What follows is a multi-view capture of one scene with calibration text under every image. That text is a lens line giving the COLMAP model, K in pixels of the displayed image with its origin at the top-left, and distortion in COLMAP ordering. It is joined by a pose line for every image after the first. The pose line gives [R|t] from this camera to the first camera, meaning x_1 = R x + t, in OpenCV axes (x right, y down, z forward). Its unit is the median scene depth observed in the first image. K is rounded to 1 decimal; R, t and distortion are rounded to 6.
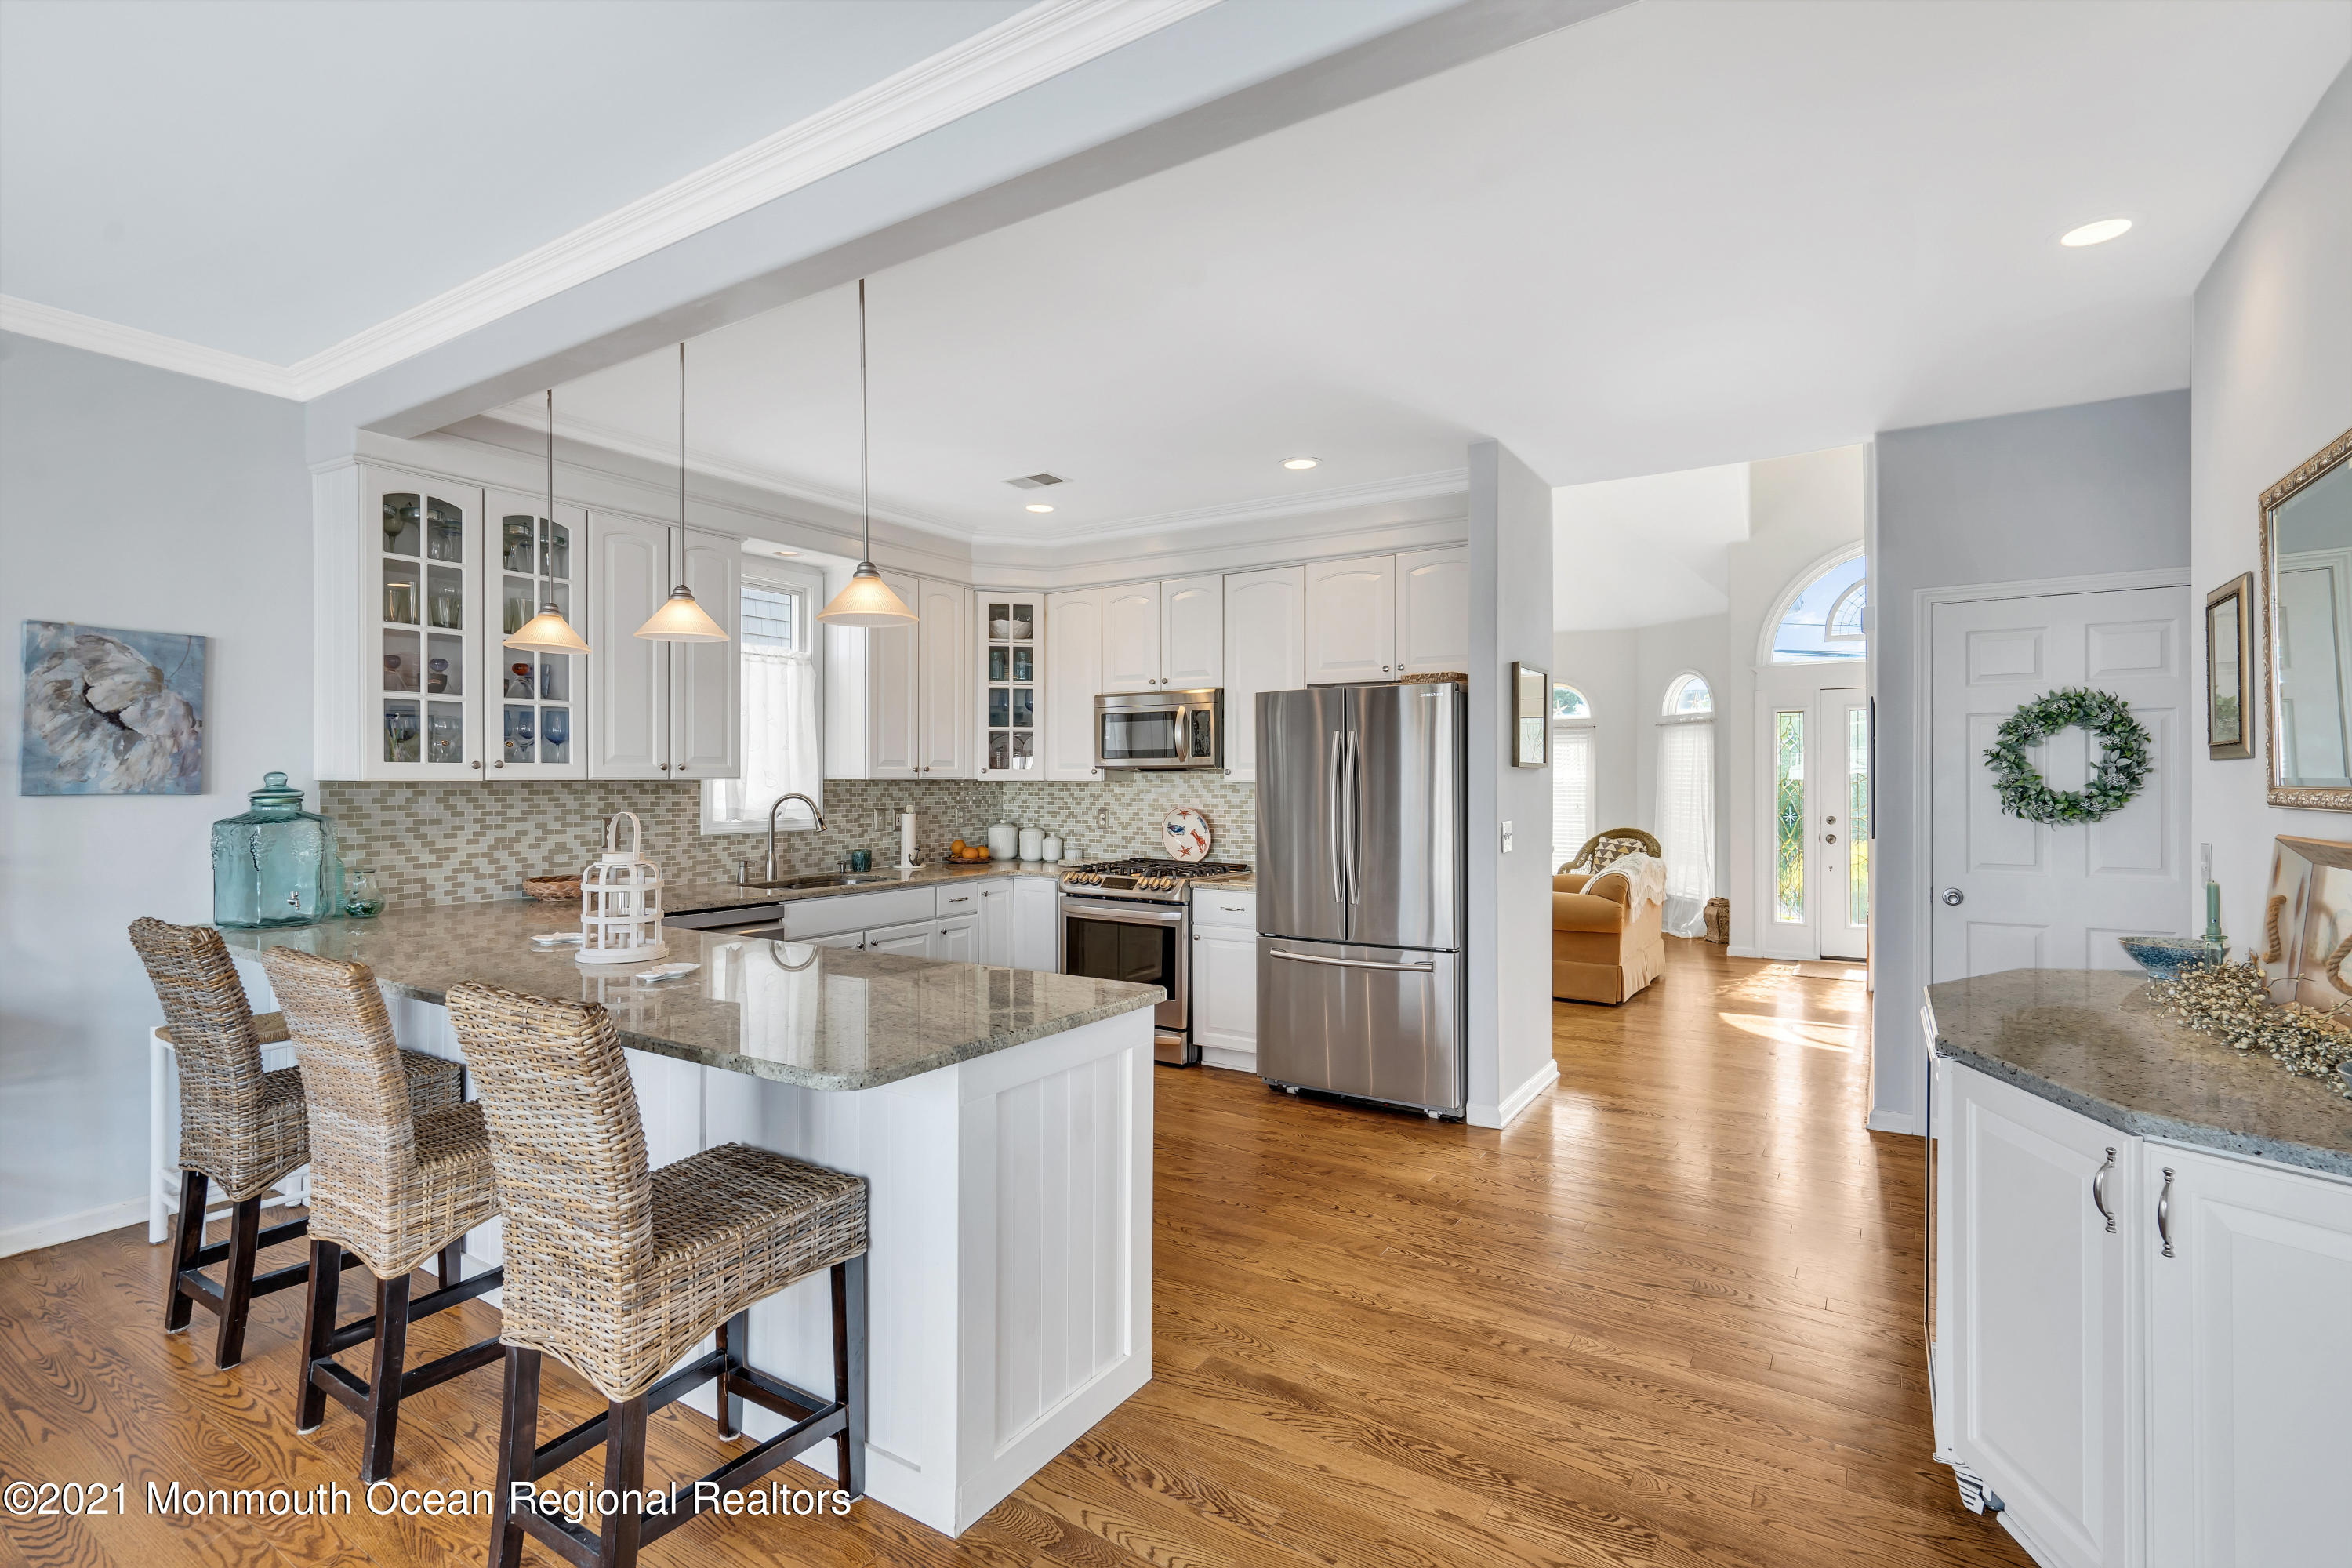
lens RADIAL K [[1106.8, 0, 1173.0], [0, 1106.8, 782.3], [0, 0, 1]] dist [-0.000313, 0.001872]
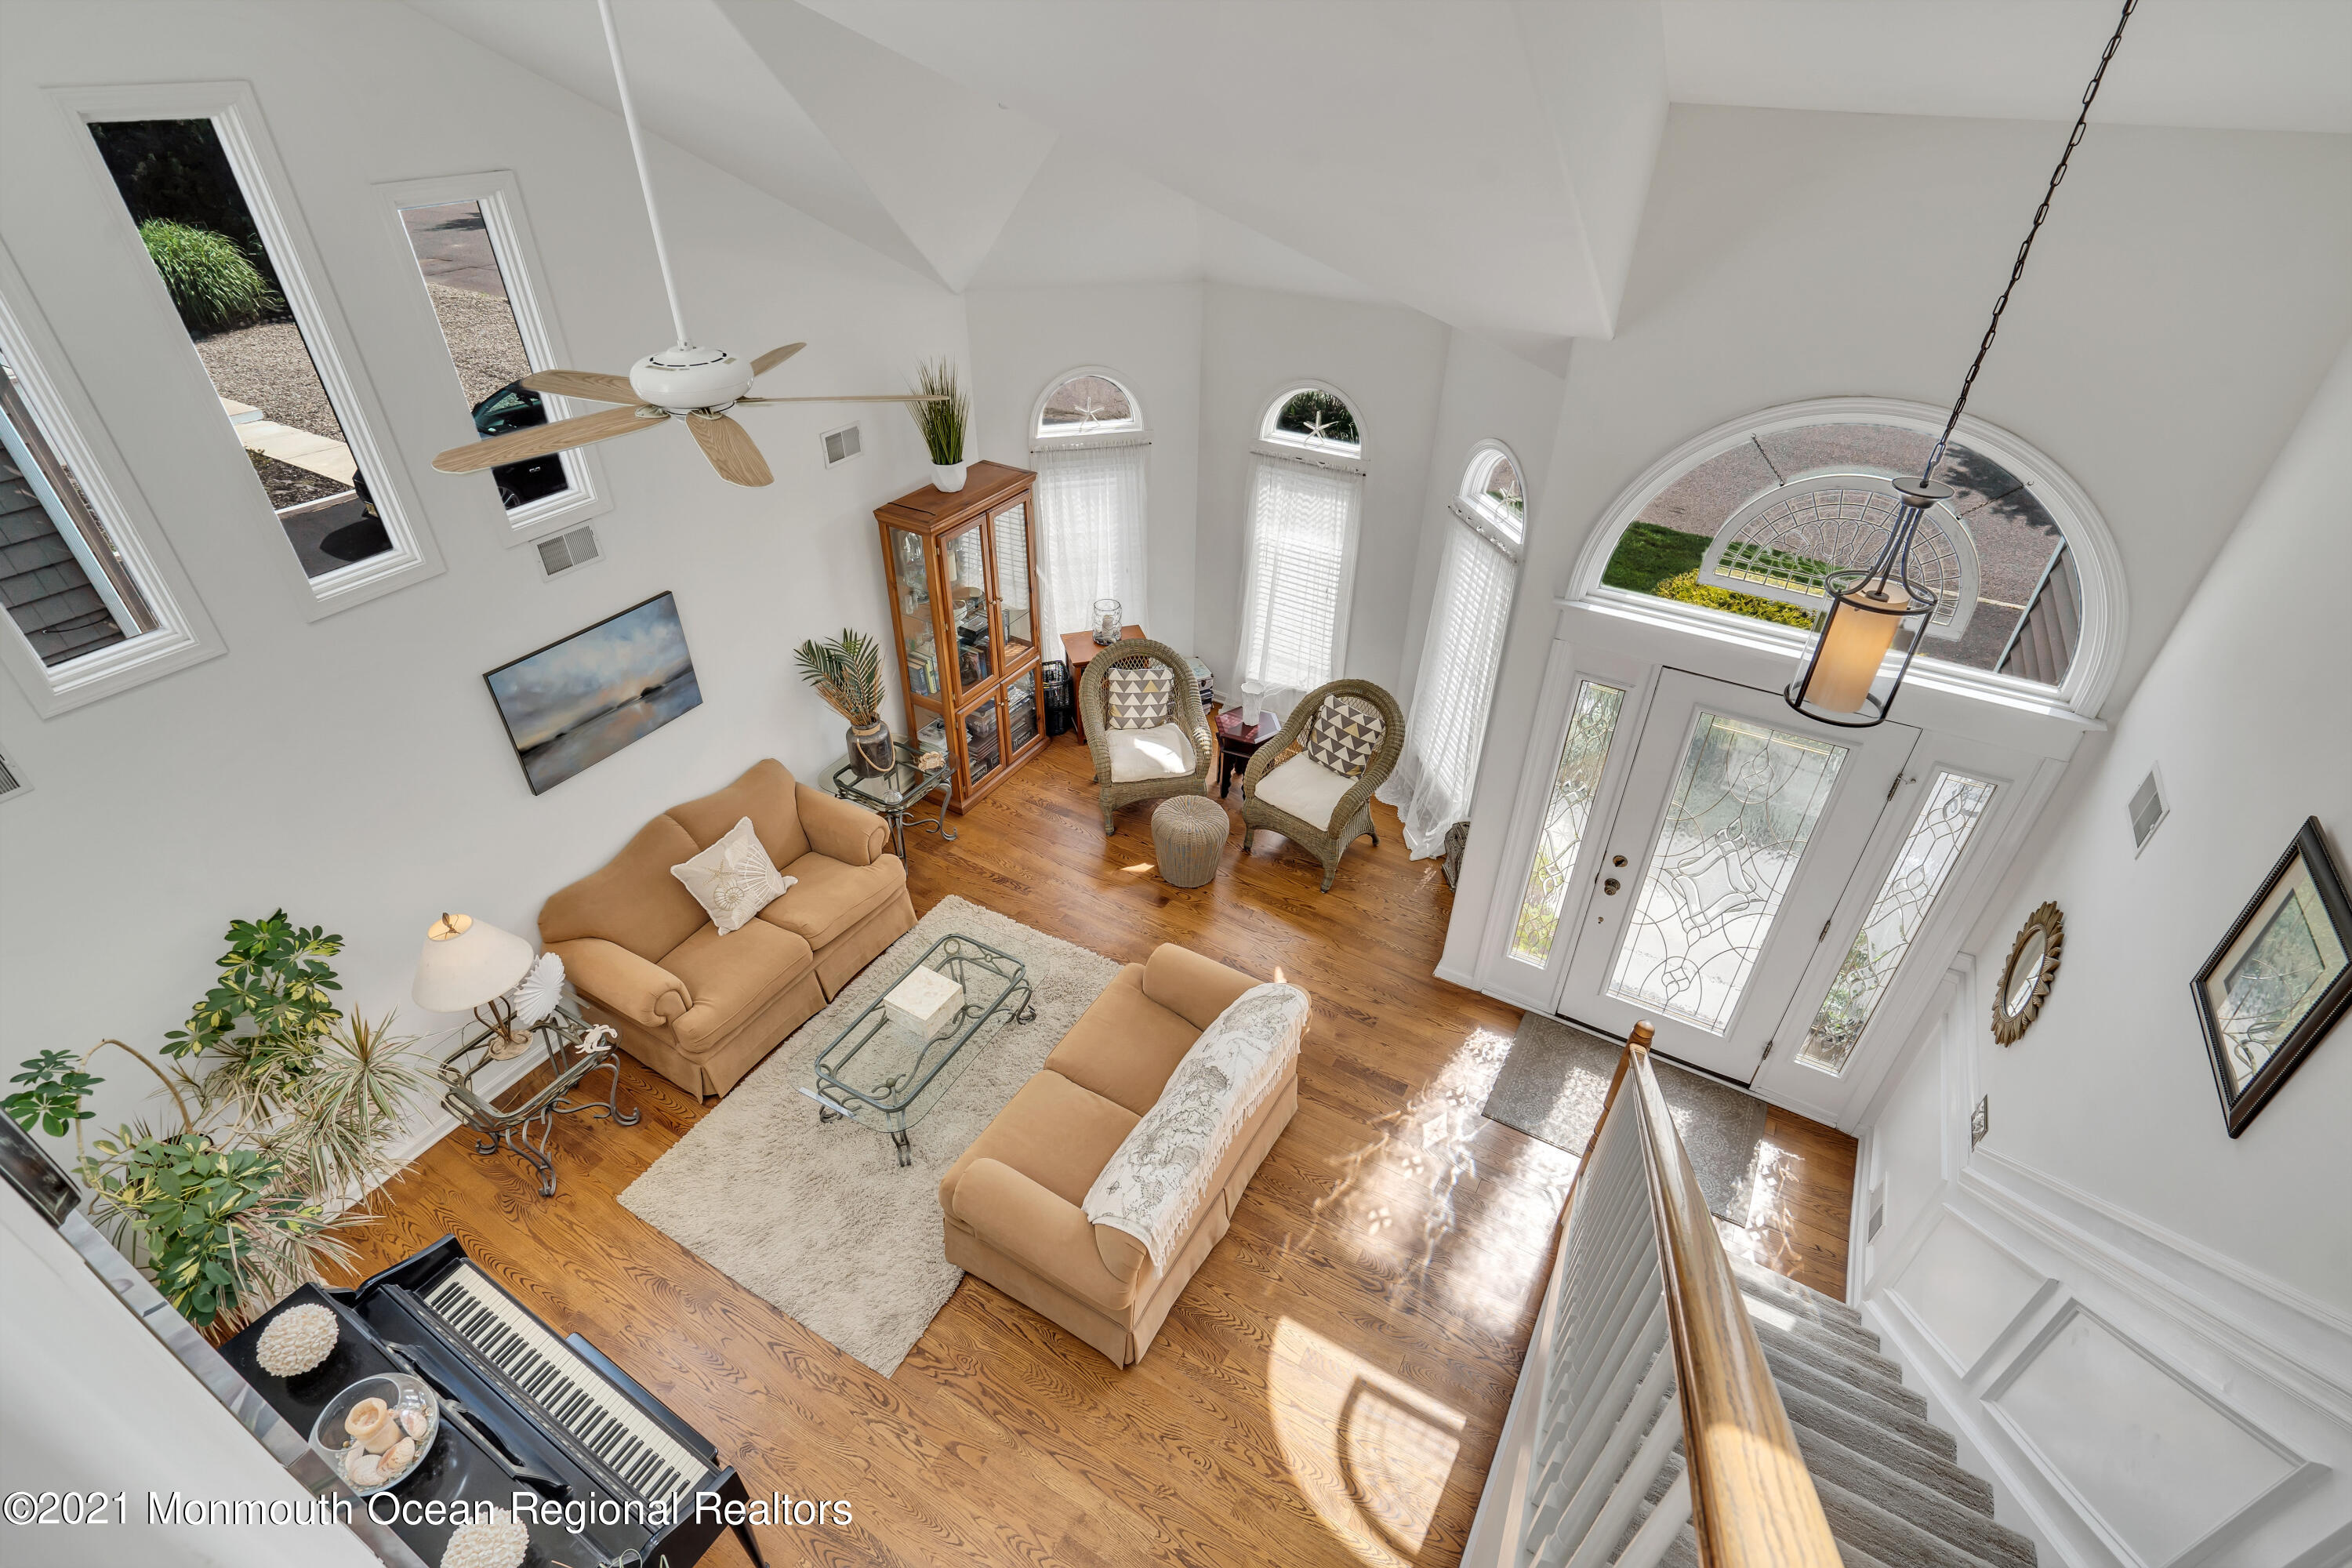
lens RADIAL K [[1081.9, 0, 1176.0], [0, 1081.9, 784.0], [0, 0, 1]] dist [-0.000720, 0.001154]
pose [[0.999024, -0.013454, 0.042068, 0.548189], [-0.013147, 0.818710, 0.574057, -0.553429], [-0.042164, -0.574049, 0.817734, 0.921697]]
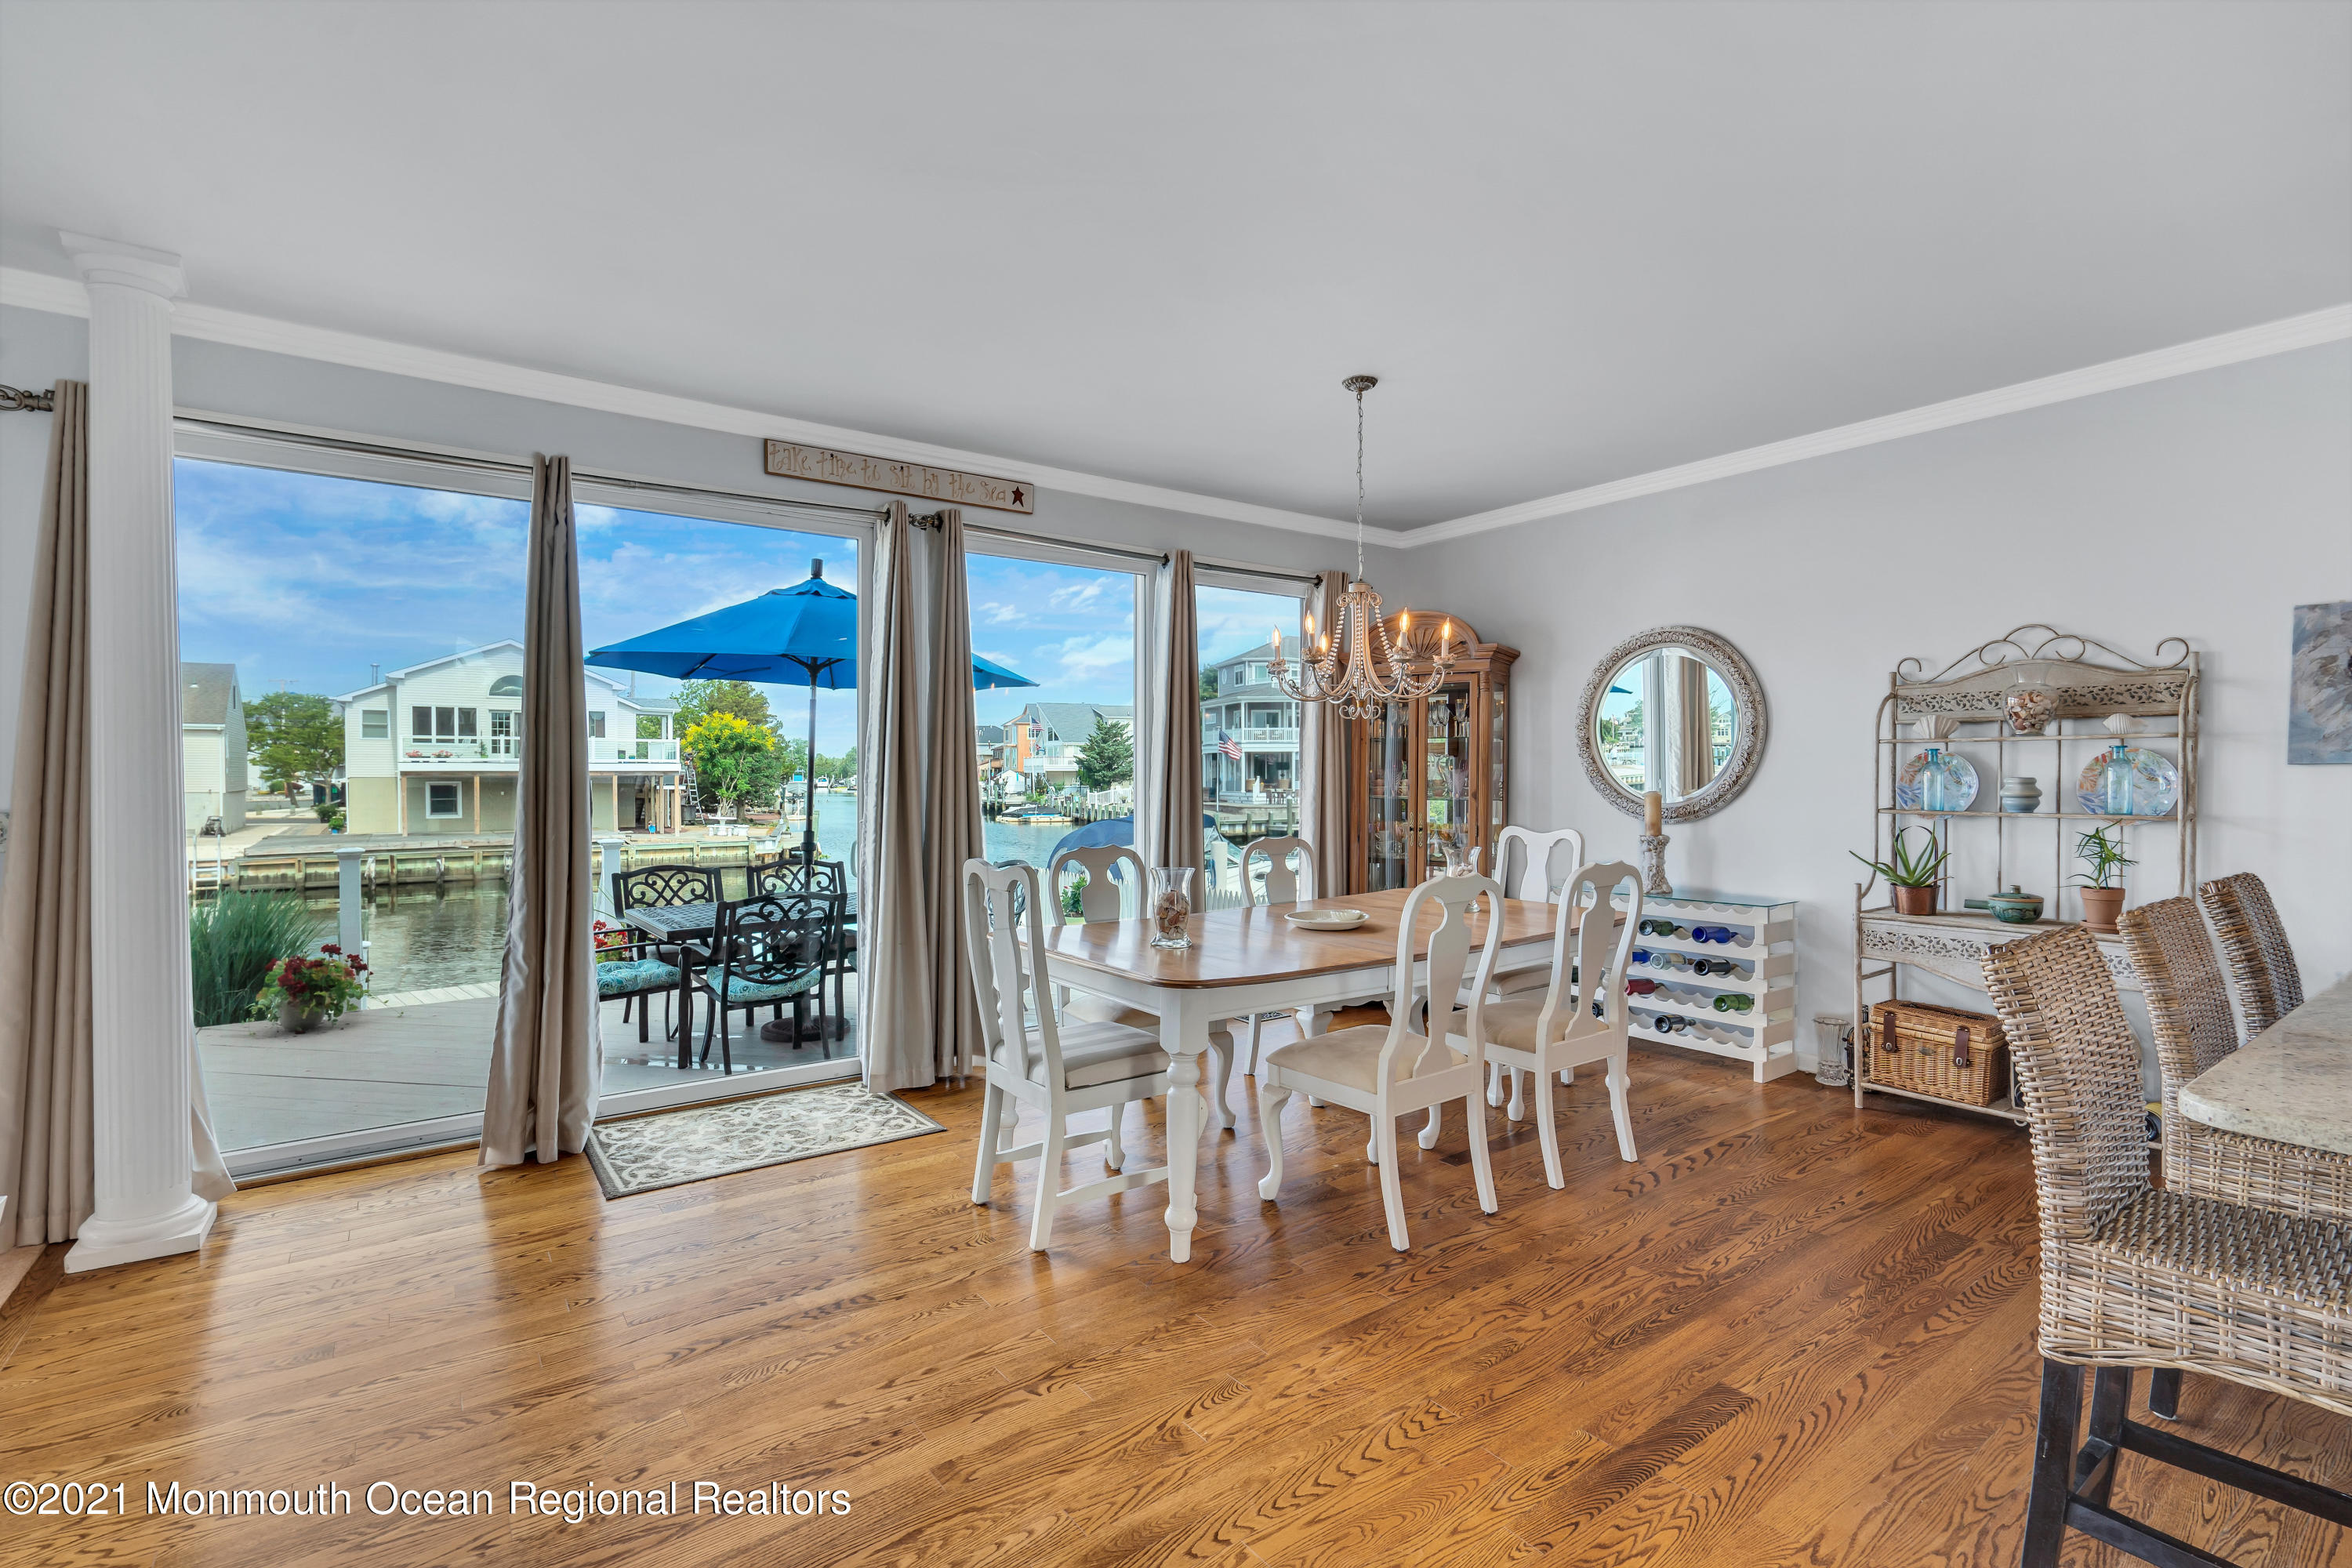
lens RADIAL K [[1071.1, 0, 1176.0], [0, 1071.1, 784.0], [0, 0, 1]] dist [-0.001583, 0.000922]
pose [[-0.365355, 0.011232, -0.930801, 0.238081], [0.000848, 0.999931, 0.011733, 0.011496], [0.930868, 0.003498, -0.365339, 0.222744]]
